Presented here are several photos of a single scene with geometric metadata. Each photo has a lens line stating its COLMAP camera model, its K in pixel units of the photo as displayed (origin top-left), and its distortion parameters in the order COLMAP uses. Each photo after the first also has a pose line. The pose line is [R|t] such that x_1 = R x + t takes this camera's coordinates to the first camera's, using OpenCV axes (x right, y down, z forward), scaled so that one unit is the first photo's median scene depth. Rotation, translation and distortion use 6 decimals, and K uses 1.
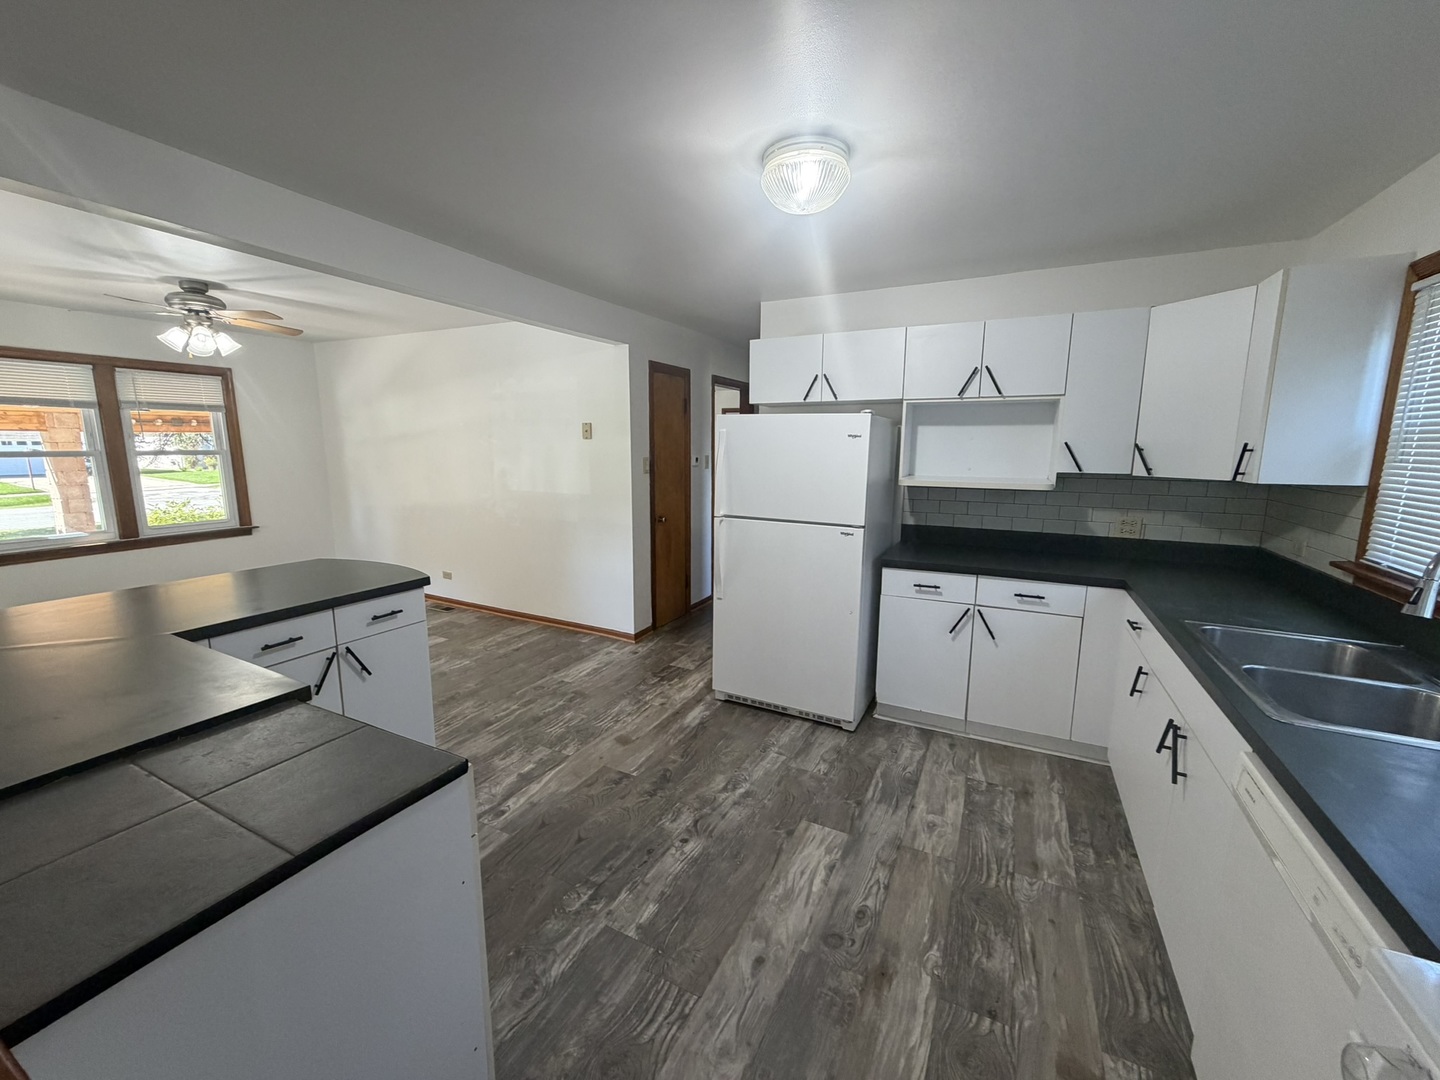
lens RADIAL K [[574.6, 0, 713.3], [0, 574.6, 546.2], [0, 0, 1]] dist [0.001357, 0.000300]
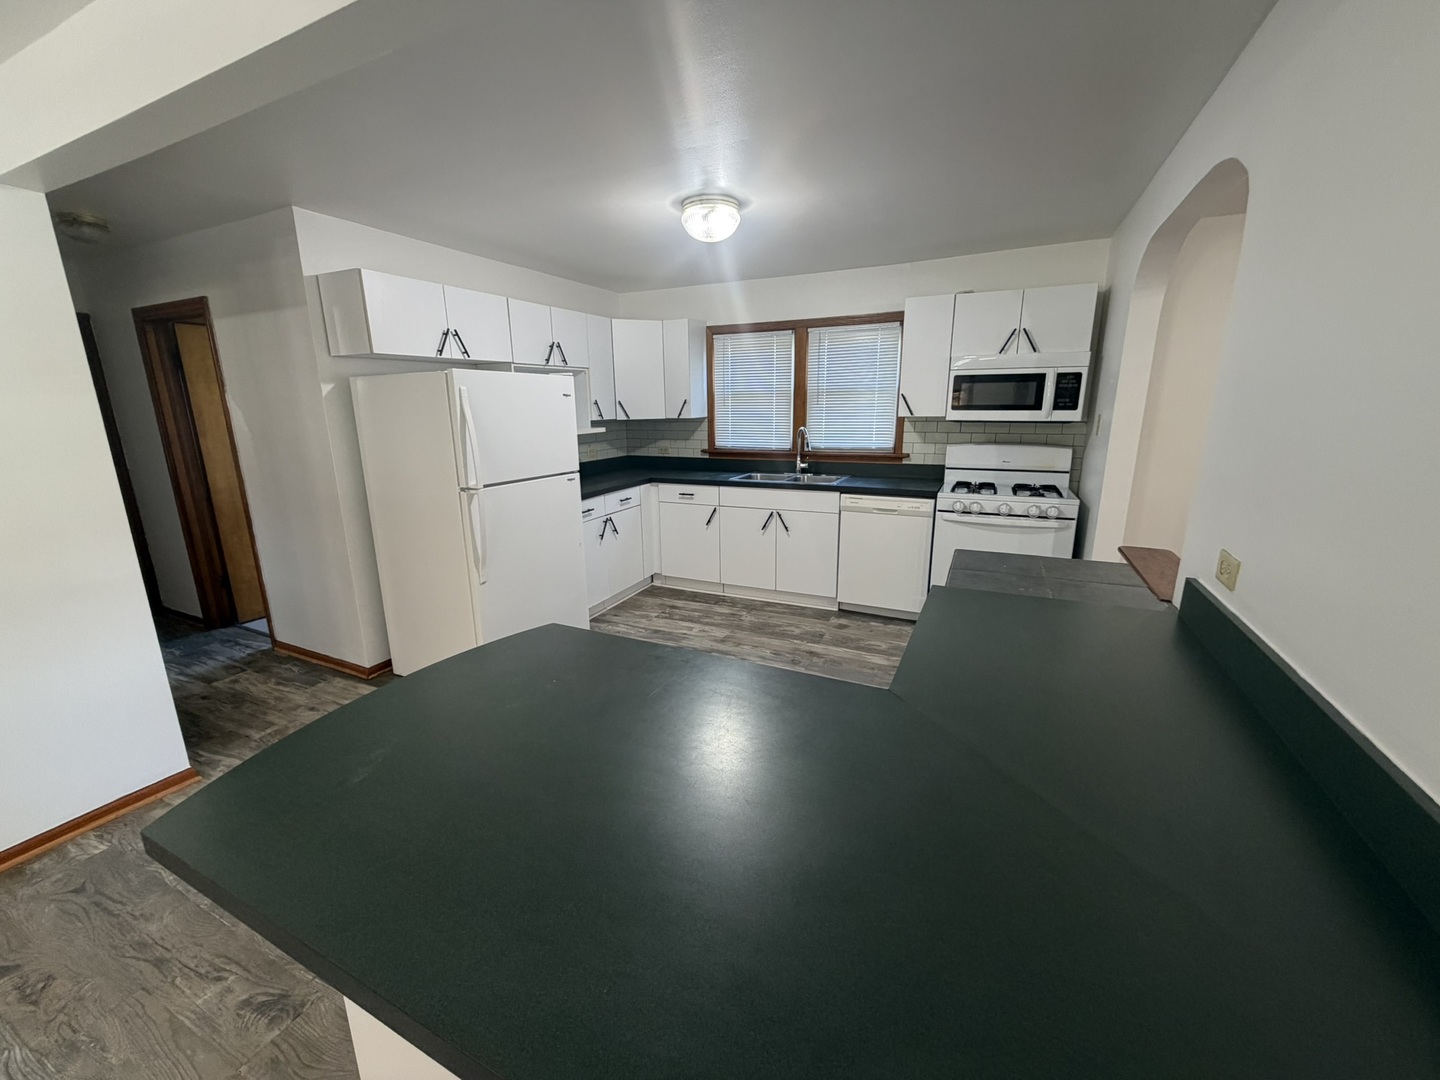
lens RADIAL K [[574.6, 0, 718.5], [0, 574.6, 539.9], [0, 0, 1]] dist [0.001357, 0.000300]
pose [[-0.030047, -0.237675, 0.970880, -0.940046], [0.192688, 0.951722, 0.238948, -0.124581], [-0.980800, 0.194257, 0.017201, 0.698068]]
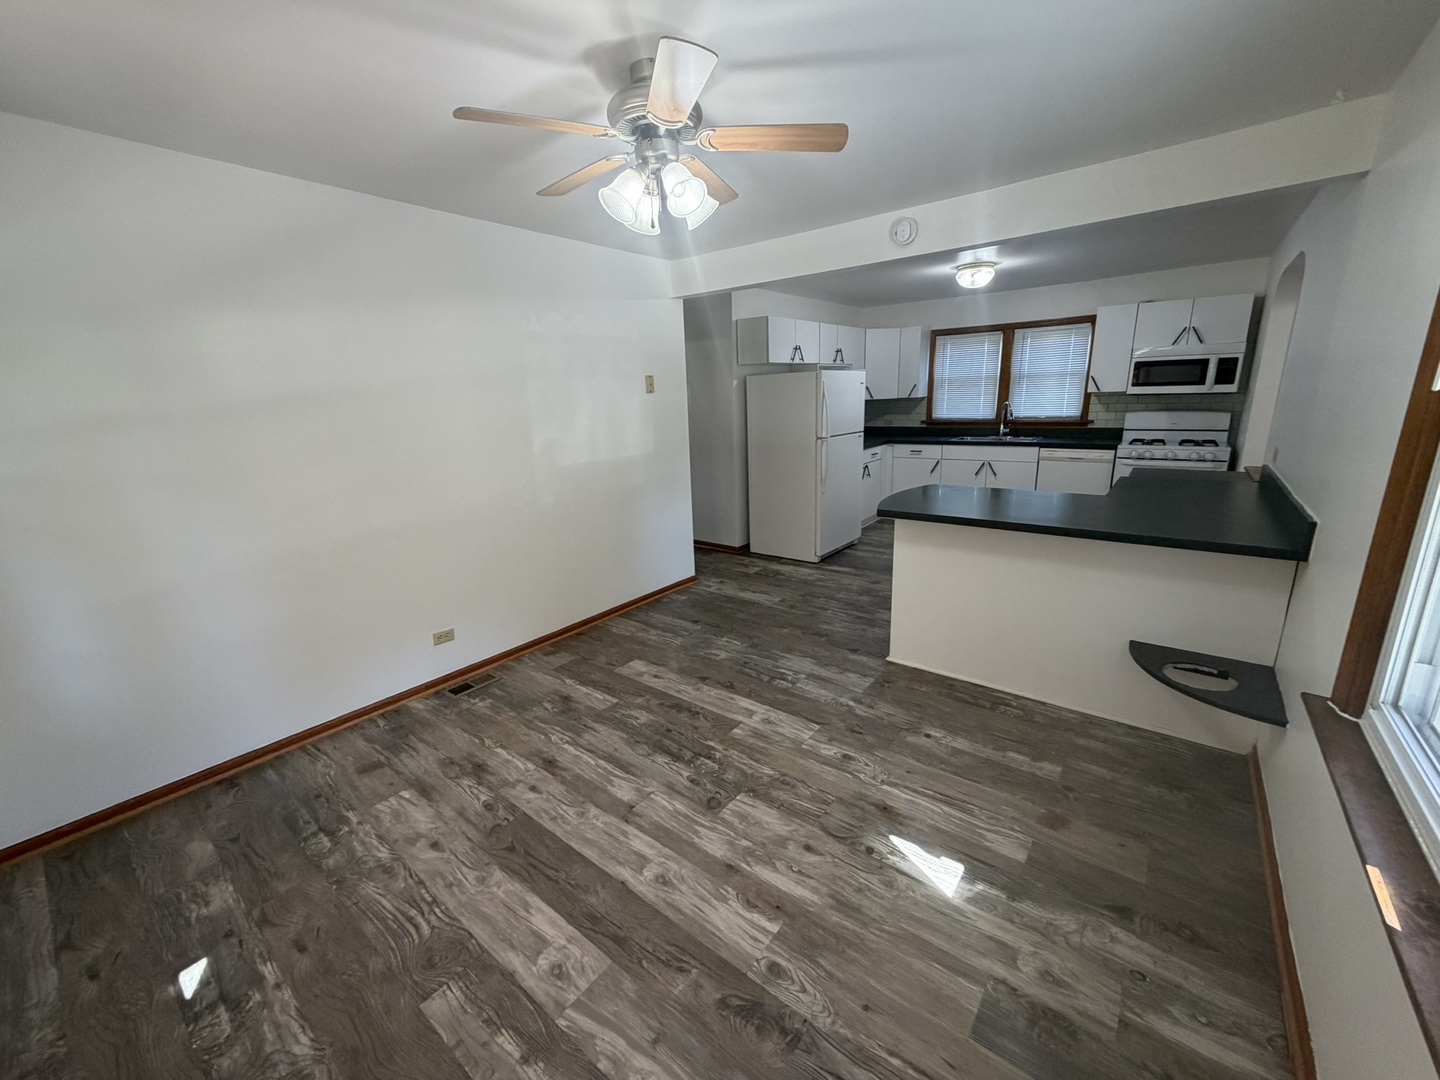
lens RADIAL K [[574.6, 0, 717.6], [0, 574.6, 536.6], [0, 0, 1]] dist [0.001357, 0.000300]
pose [[0.191160, -0.253223, 0.948333, -1.703753], [0.213735, 0.953705, 0.211574, -0.202419], [-0.958006, 0.162247, 0.236433, 1.040115]]
